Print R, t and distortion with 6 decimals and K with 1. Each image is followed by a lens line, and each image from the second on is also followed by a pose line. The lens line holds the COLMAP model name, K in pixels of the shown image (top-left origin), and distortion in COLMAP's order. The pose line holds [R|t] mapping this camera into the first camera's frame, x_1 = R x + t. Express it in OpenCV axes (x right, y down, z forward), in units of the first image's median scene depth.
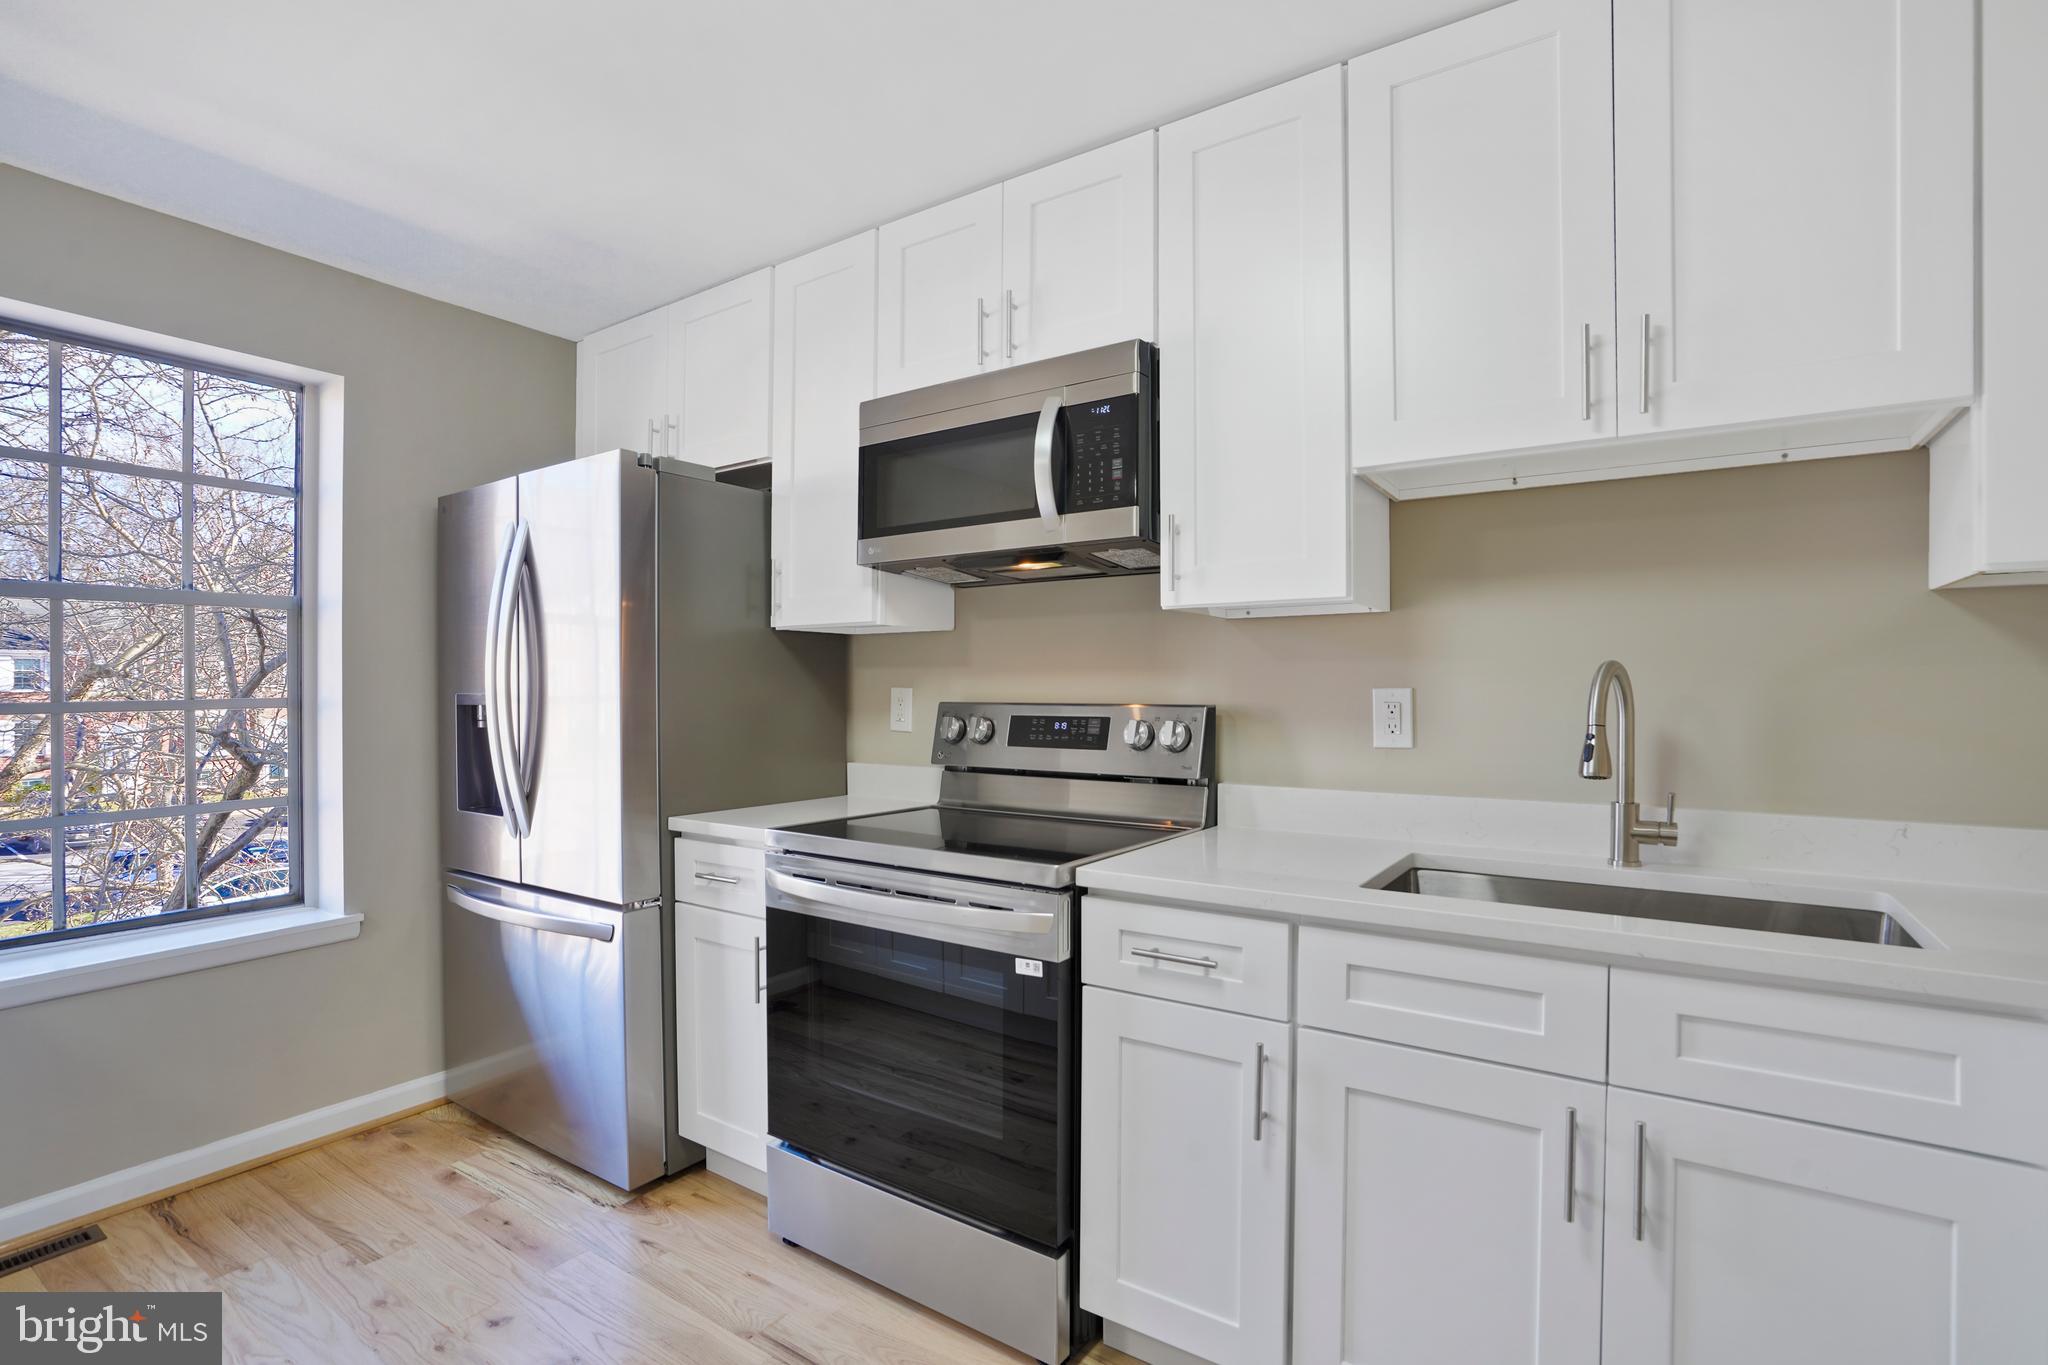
lens RADIAL K [[973.8, 0, 988.5], [0, 973.8, 699.5], [0, 0, 1]] dist [-0.022954, 0.009473]
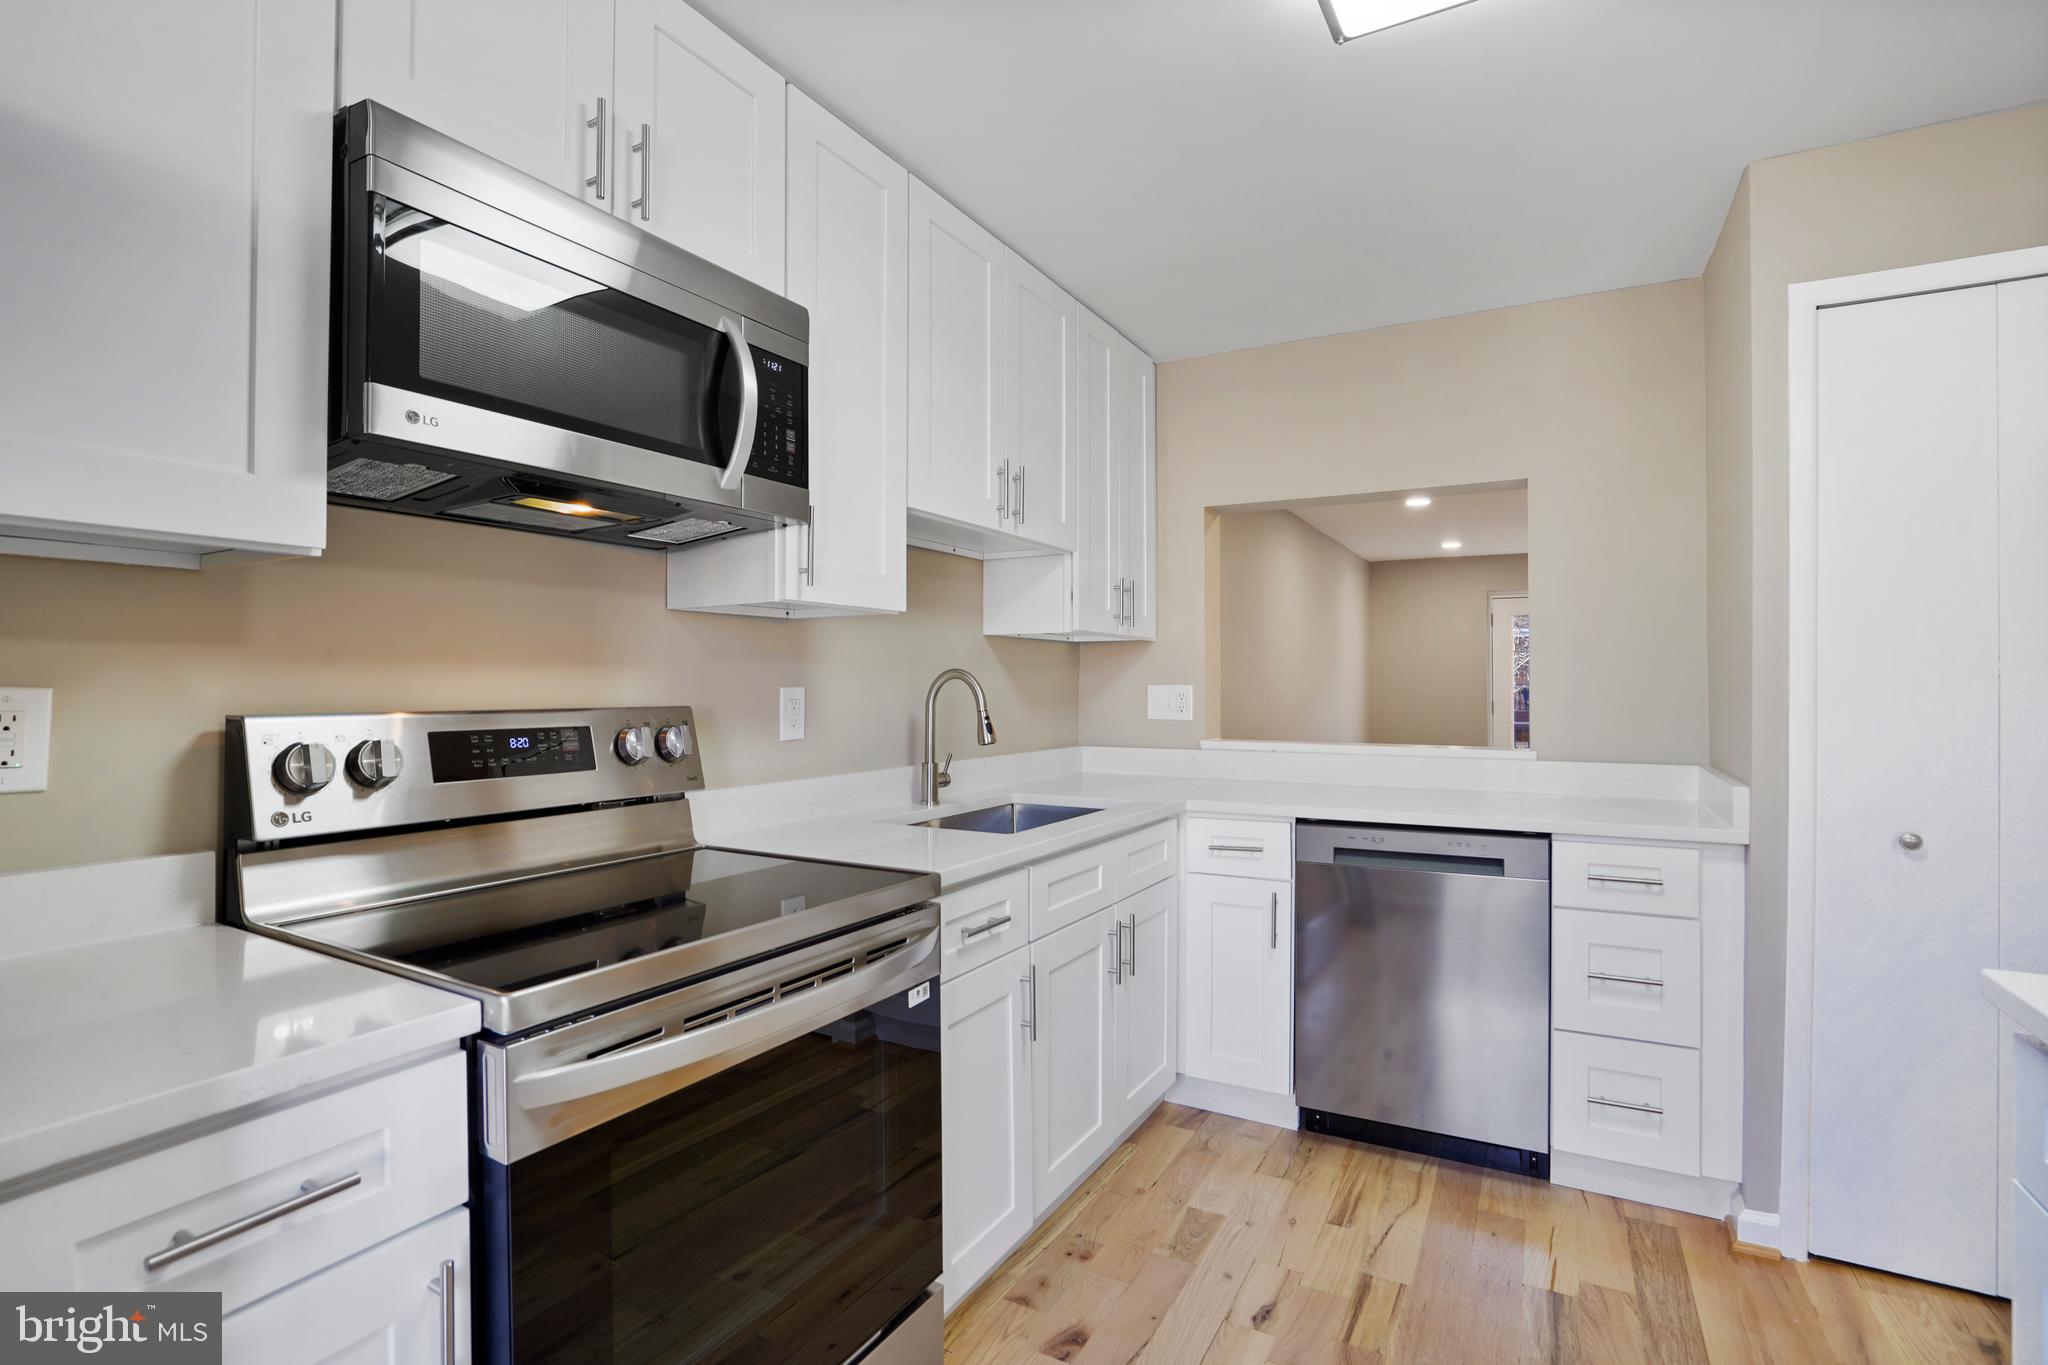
lens RADIAL K [[973.8, 0, 1028.8], [0, 973.8, 689.4], [0, 0, 1]] dist [-0.022954, 0.009473]
pose [[-0.082770, -0.004234, 0.996560, -0.730766], [0.011038, 0.999926, 0.005165, -0.011524], [-0.996508, 0.011428, -0.082717, 0.812494]]
